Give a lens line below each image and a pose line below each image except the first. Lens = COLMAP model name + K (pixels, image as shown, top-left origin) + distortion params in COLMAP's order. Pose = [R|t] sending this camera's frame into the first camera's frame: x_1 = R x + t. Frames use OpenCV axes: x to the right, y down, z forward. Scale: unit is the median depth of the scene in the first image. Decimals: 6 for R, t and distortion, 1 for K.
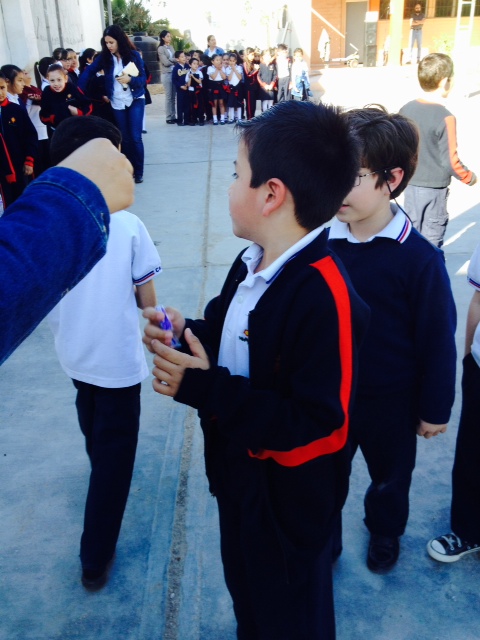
lens RADIAL K [[618.1, 0, 234.8], [0, 618.1, 318.0], [0, 0, 1]] dist [0.096545, -0.197385]
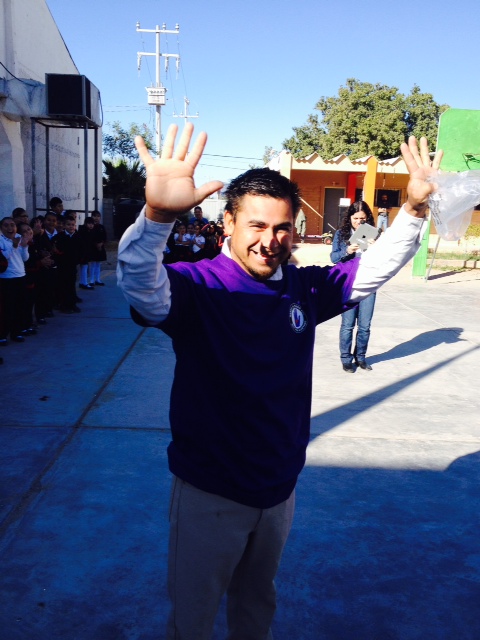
lens RADIAL K [[618.1, 0, 234.8], [0, 618.1, 318.0], [0, 0, 1]] dist [0.096545, -0.197385]
pose [[0.996304, 0.085688, 0.005965, 0.098859], [-0.081700, 0.966790, -0.242160, -0.017675], [-0.026517, 0.240778, 0.970218, -0.003251]]
